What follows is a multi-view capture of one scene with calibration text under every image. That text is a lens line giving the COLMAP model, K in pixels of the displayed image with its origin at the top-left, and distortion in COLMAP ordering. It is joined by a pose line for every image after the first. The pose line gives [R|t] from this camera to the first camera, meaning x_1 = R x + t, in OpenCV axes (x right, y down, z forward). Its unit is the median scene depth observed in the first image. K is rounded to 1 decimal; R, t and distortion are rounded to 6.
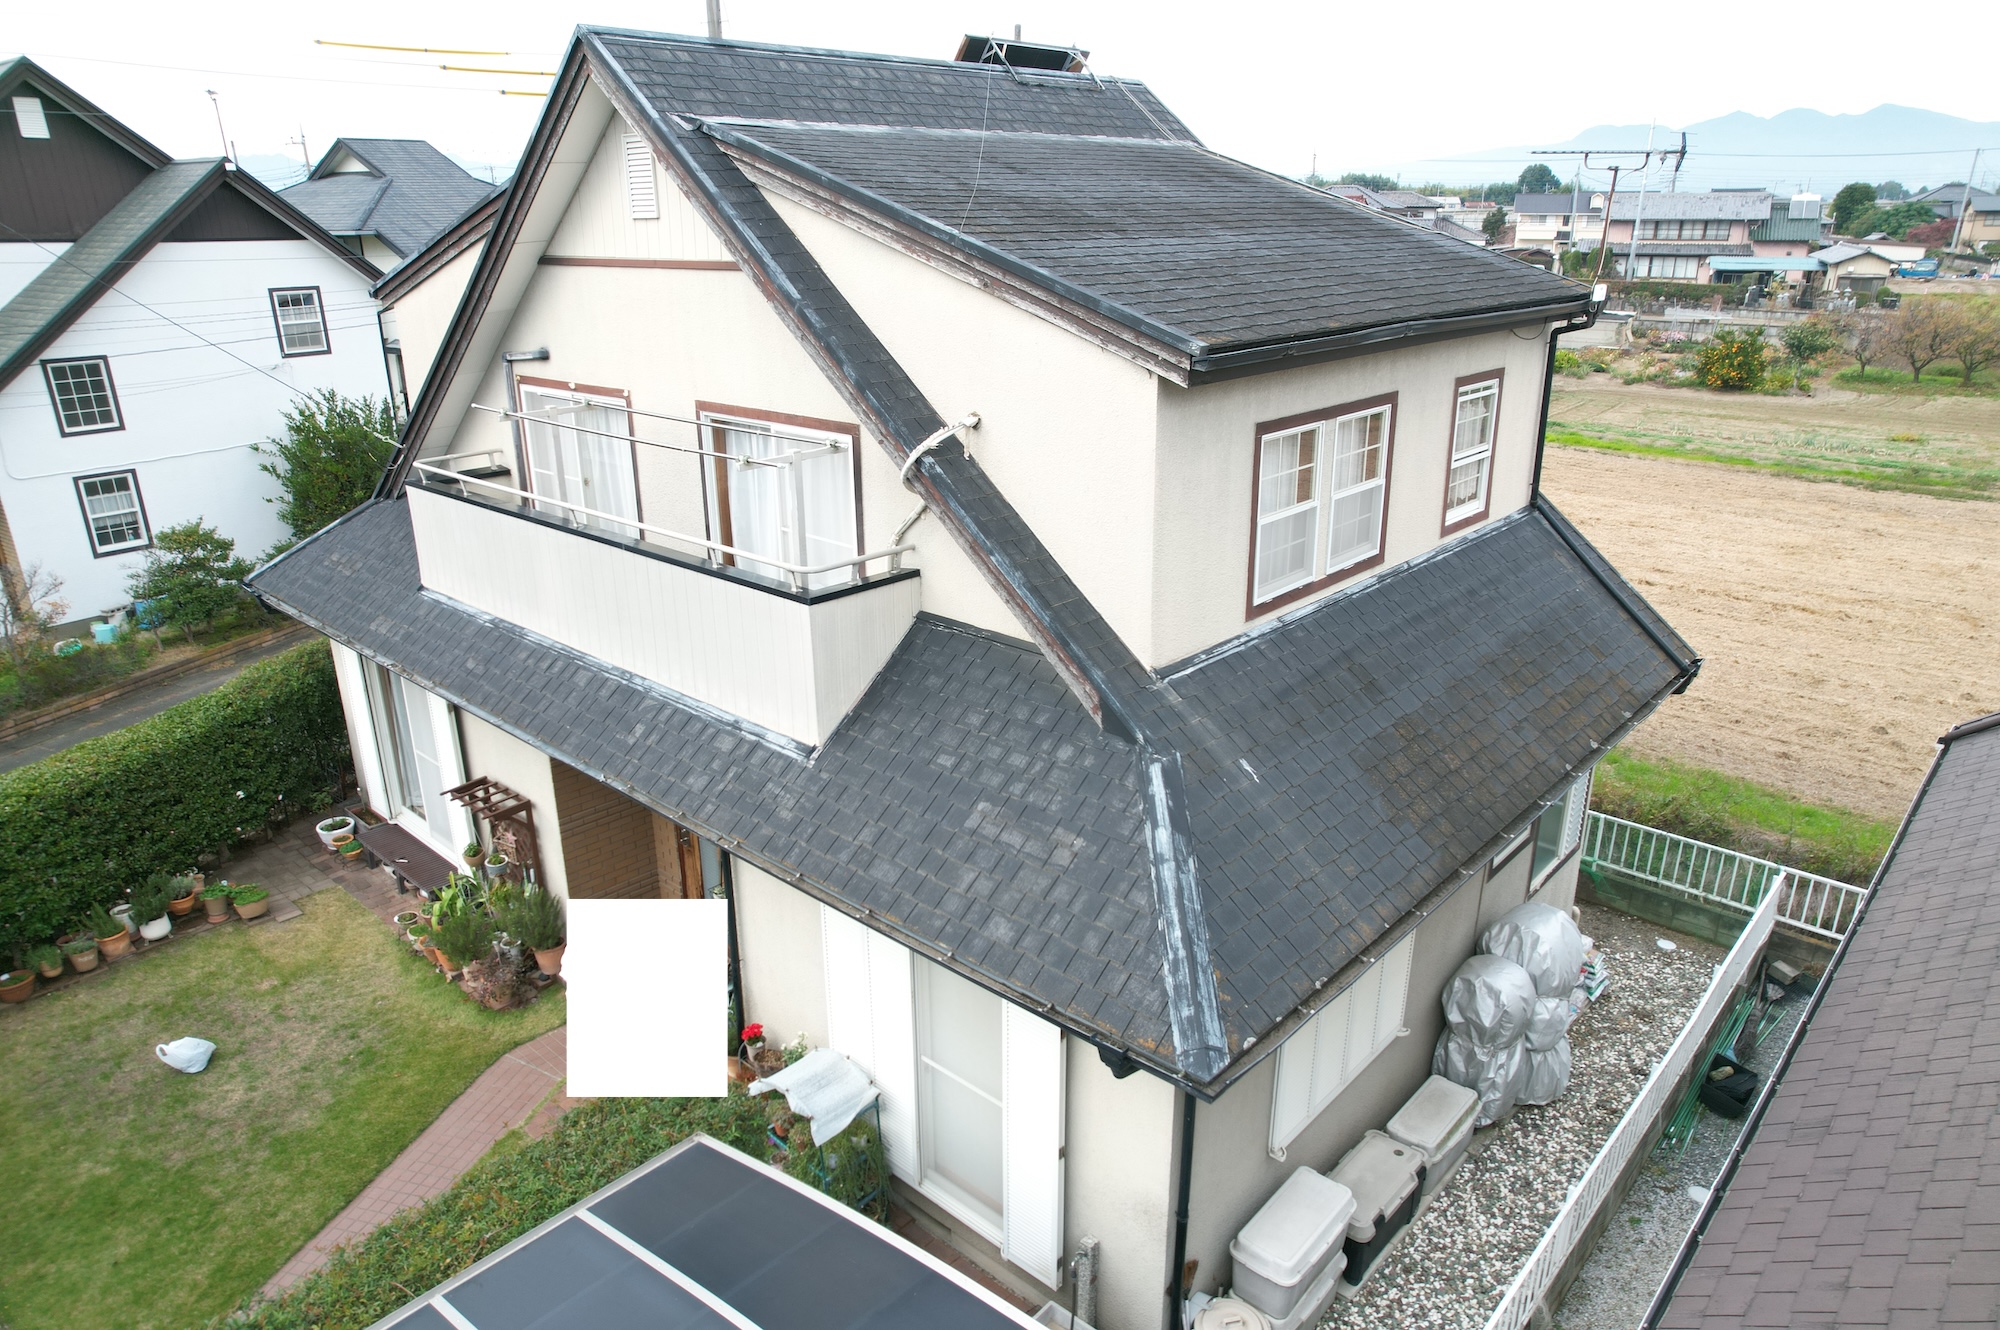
lens RADIAL K [[1270.6, 0, 1000.0], [0, 1270.6, 665.0], [0, 0, 1]] dist [-0.031212, 0.016741]
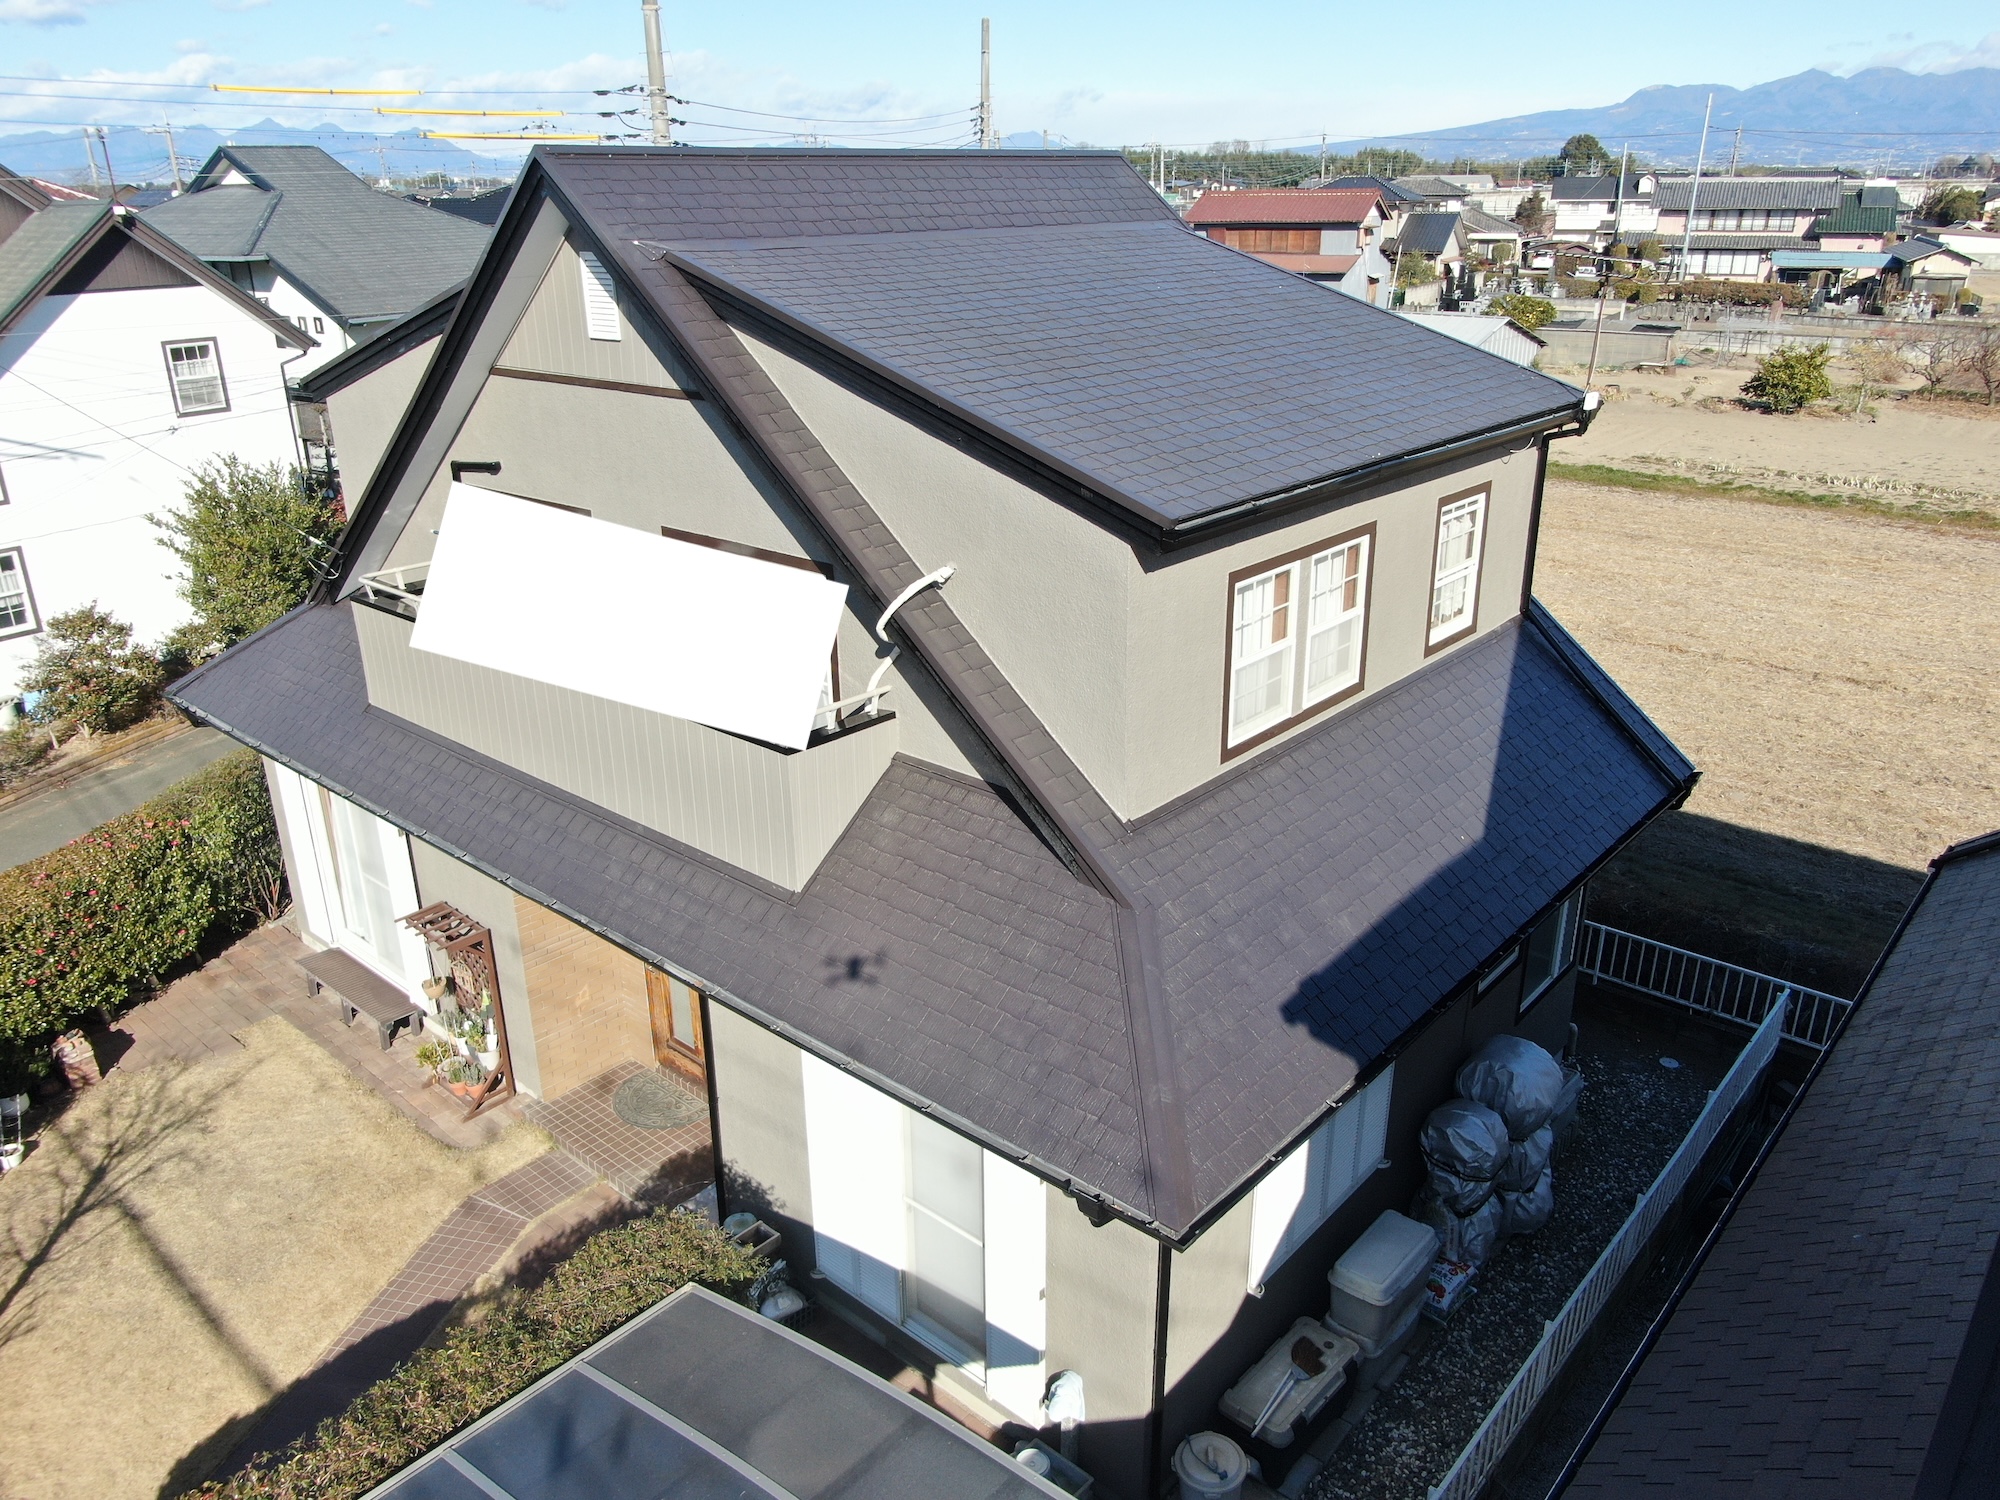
lens RADIAL K [[1422.6, 0, 994.7], [0, 1422.6, 742.1], [0, 0, 1]] dist [0.062204, -0.093470]
pose [[0.999835, -0.008868, 0.015836, -0.003085], [0.008575, 0.999792, 0.018485, -0.049965], [-0.015996, -0.018346, 0.999704, -0.091278]]
